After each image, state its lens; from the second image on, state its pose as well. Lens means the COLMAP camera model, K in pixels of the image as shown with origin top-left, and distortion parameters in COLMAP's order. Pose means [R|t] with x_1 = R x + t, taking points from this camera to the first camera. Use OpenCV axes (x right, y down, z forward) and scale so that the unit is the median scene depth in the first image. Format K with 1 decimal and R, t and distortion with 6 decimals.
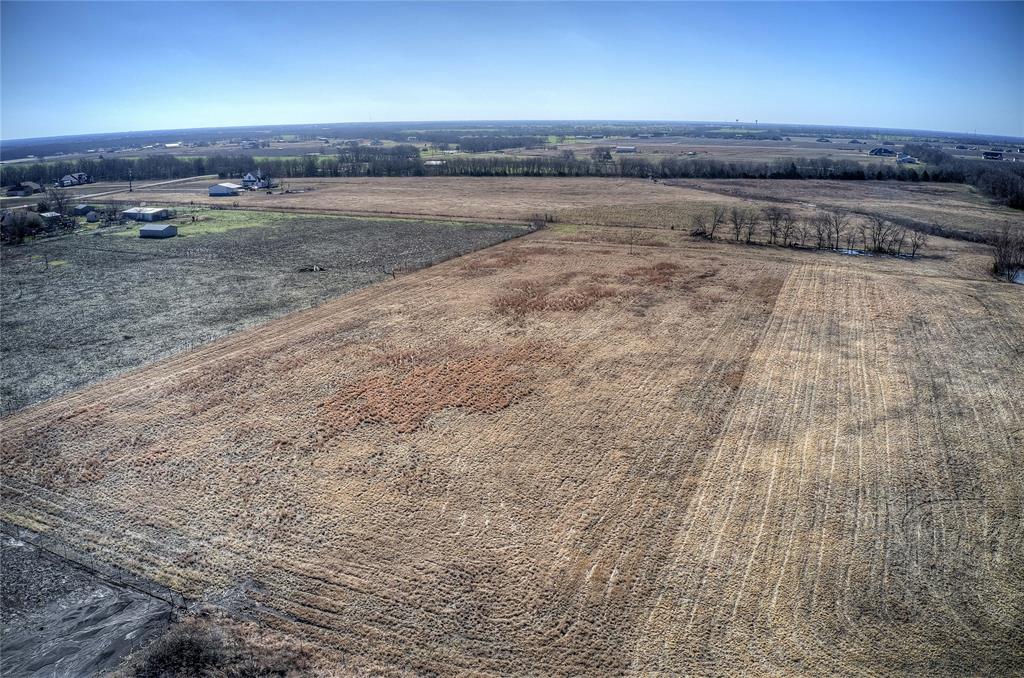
lens RADIAL K [[810.7, 0, 508.8], [0, 810.7, 329.5], [0, 0, 1]] dist [-0.194364, 0.018094]
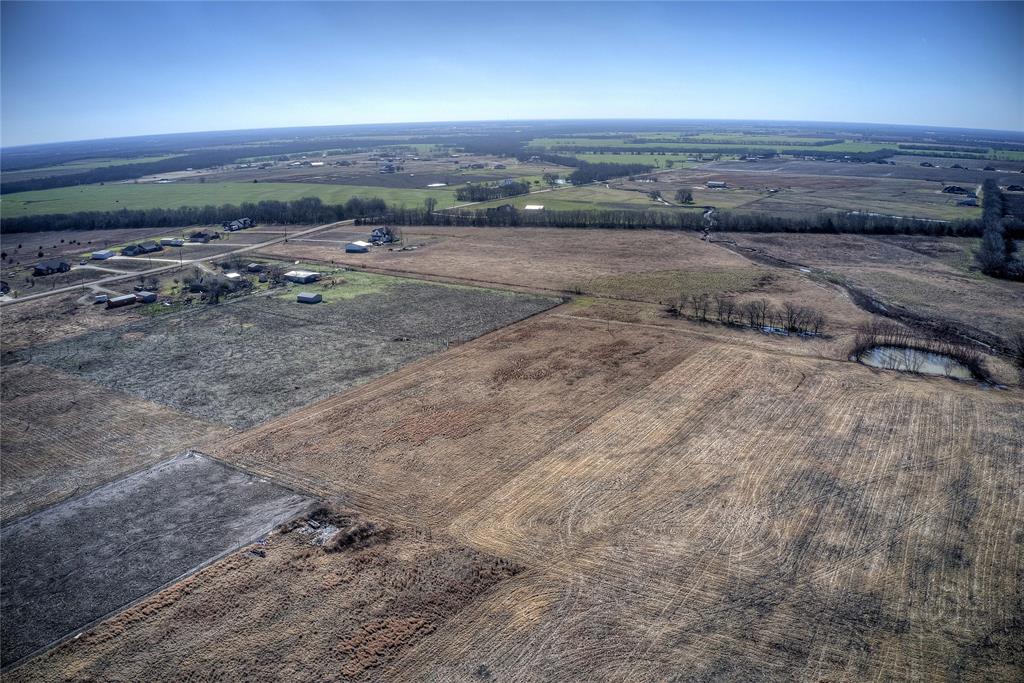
lens RADIAL K [[808.7, 0, 510.0], [0, 808.7, 333.5], [0, 0, 1]] dist [-0.194263, 0.016355]
pose [[0.985949, 0.032515, -0.163852, 0.133419], [-0.030964, 0.999448, 0.012016, -0.061268], [0.164152, -0.006774, 0.986412, -0.329054]]
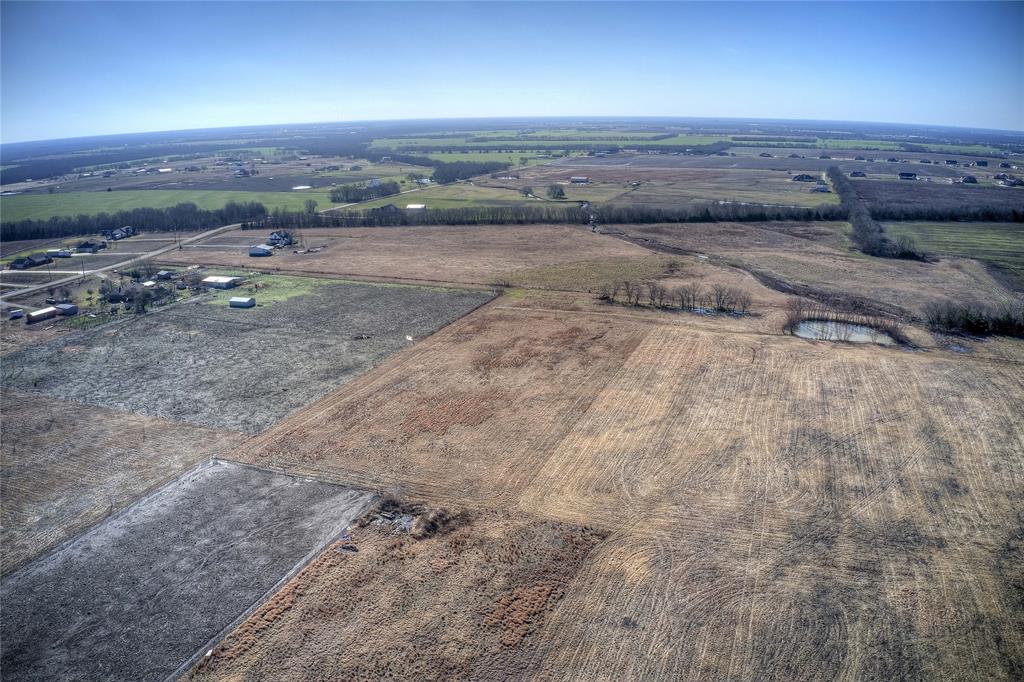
lens RADIAL K [[807.8, 0, 509.8], [0, 807.8, 333.0], [0, 0, 1]] dist [-0.194457, 0.018101]
pose [[0.999082, -0.019672, 0.038054, -0.001151], [0.019282, 0.999758, 0.010590, -0.051622], [-0.038253, -0.009847, 0.999220, -0.365827]]
